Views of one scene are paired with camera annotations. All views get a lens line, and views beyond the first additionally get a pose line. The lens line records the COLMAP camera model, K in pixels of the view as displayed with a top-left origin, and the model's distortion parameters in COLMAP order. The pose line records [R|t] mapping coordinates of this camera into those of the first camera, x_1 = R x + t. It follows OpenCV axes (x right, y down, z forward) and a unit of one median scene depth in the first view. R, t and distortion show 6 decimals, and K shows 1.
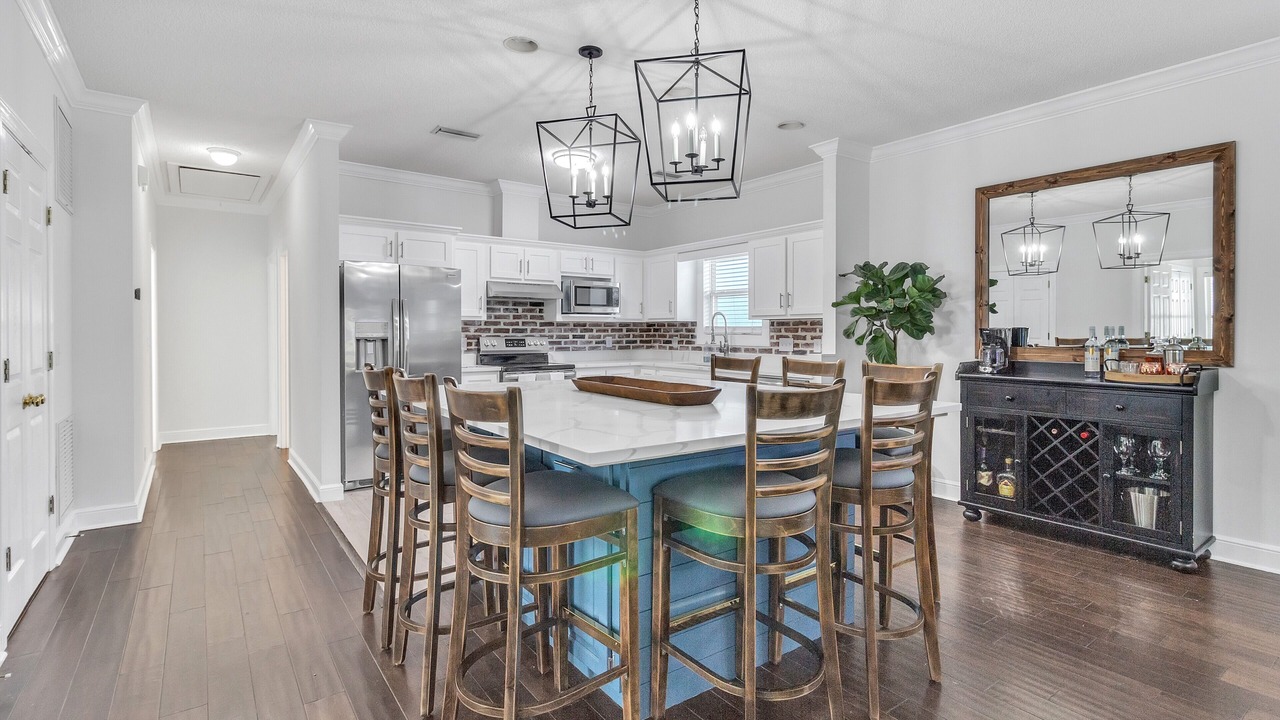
lens RADIAL K [[616.8, 0, 705.6], [0, 616.8, 344.3], [0, 0, 1]] dist [-0.000607, 0.005343]
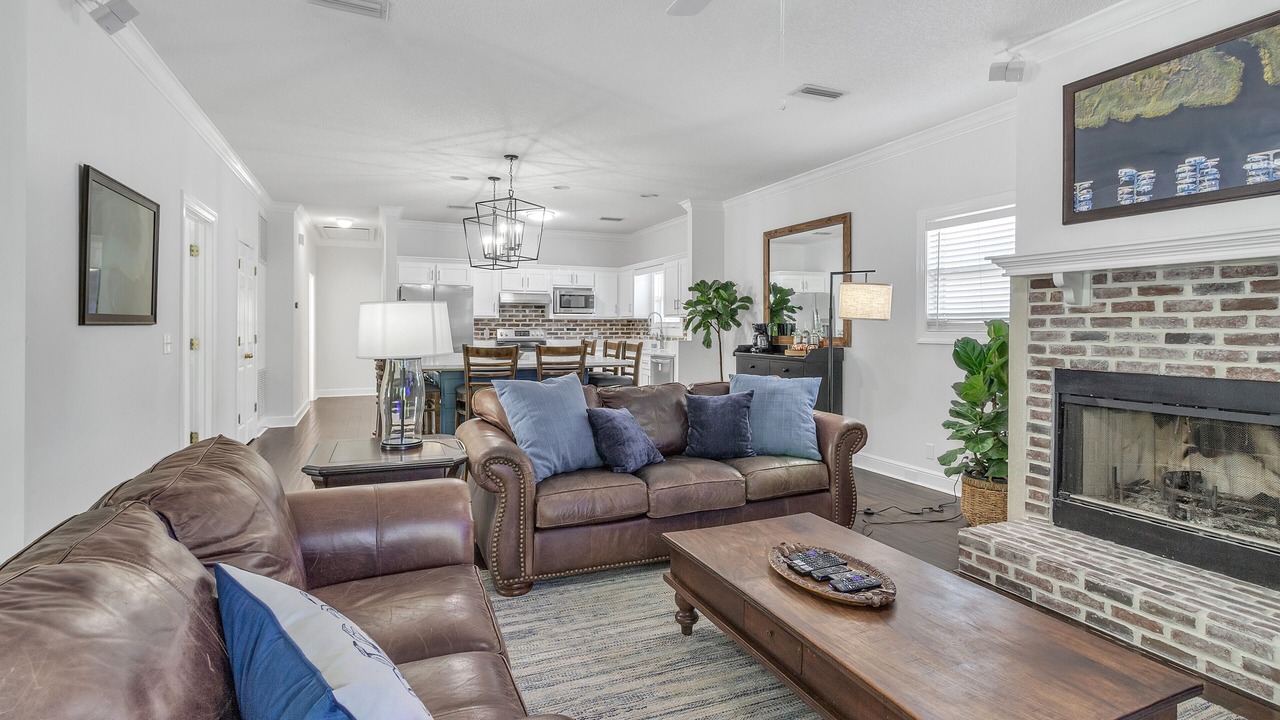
lens RADIAL K [[616.8, 0, 709.2], [0, 616.8, 335.4], [0, 0, 1]] dist [-0.000607, 0.005343]
pose [[0.982145, 0.002476, -0.188109, 0.409533], [-0.003623, 0.999977, -0.005751, 0.009623], [0.188091, 0.006330, 0.982131, -0.370770]]
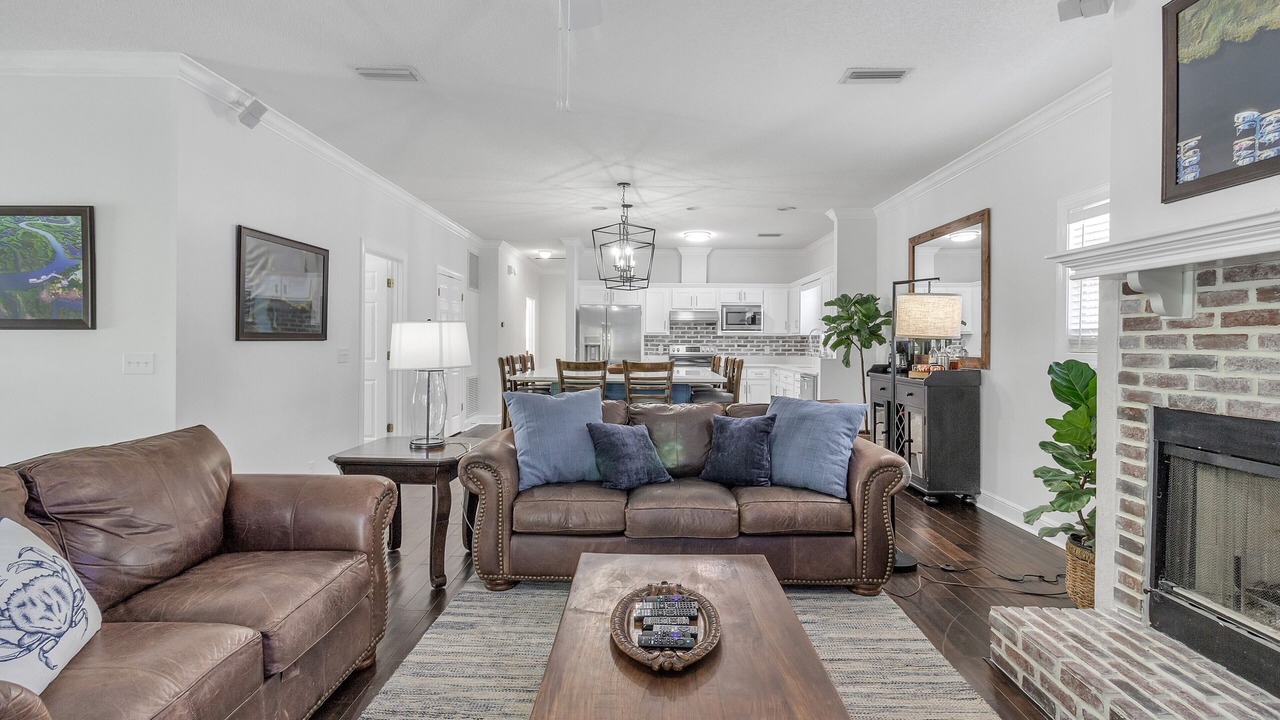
lens RADIAL K [[616.8, 0, 682.8], [0, 616.8, 349.4], [0, 0, 1]] dist [-0.000607, 0.005343]
pose [[0.812364, 0.010702, -0.583052, 0.573150], [-0.016963, 0.999842, -0.005282, 0.006380], [0.582904, 0.014181, 0.812418, -0.277711]]
